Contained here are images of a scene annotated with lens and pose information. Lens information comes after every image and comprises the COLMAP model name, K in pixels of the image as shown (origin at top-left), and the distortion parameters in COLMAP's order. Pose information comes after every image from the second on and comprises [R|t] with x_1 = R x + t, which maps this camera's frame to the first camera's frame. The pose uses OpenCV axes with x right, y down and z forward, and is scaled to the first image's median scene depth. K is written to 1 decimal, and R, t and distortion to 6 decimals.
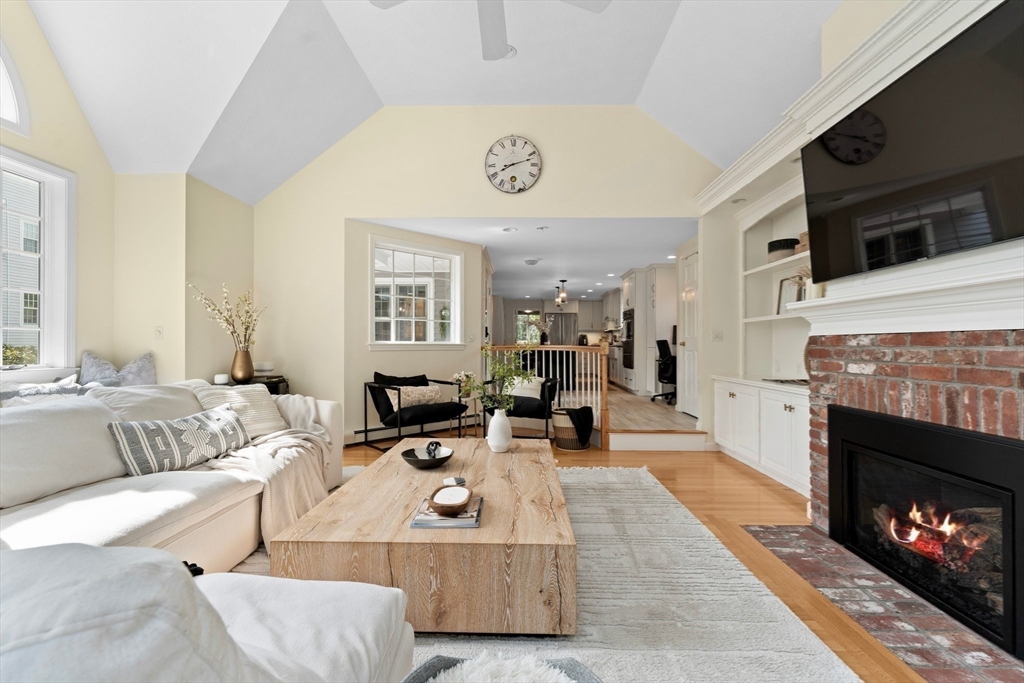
lens RADIAL K [[418.9, 0, 513.5], [0, 418.9, 347.2], [0, 0, 1]] dist [-0.000017, -0.000186]
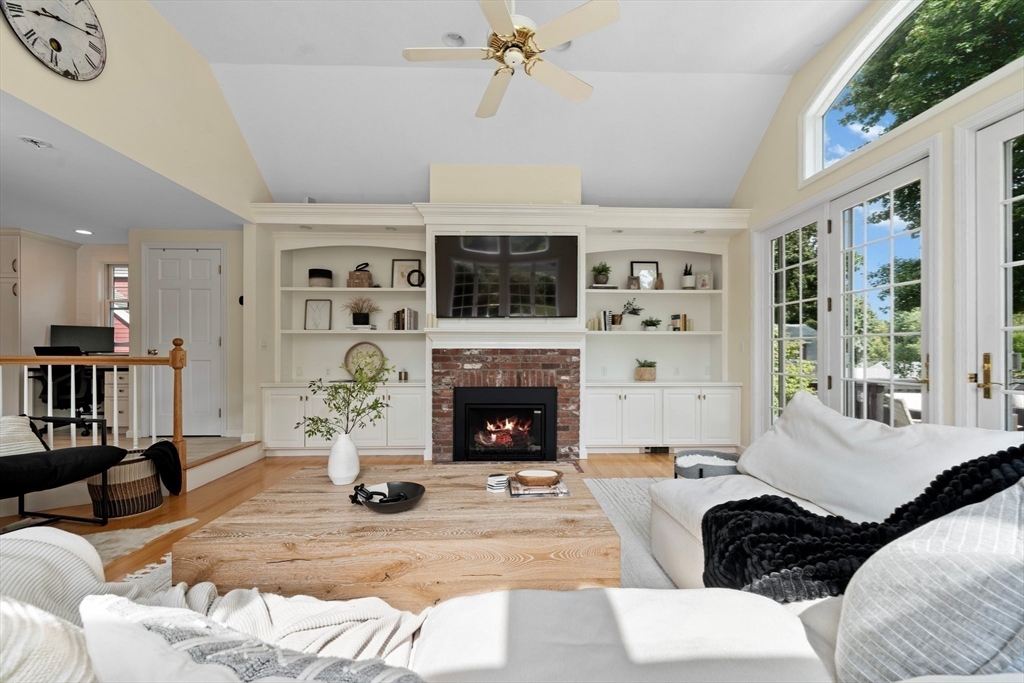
lens RADIAL K [[418.9, 0, 513.5], [0, 418.9, 347.2], [0, 0, 1]] dist [-0.000017, -0.000186]
pose [[-0.057370, 0.009009, 0.998312, -1.044016], [0.003077, 0.999956, -0.008848, -0.018112], [-0.998348, 0.002564, -0.057395, 0.831036]]
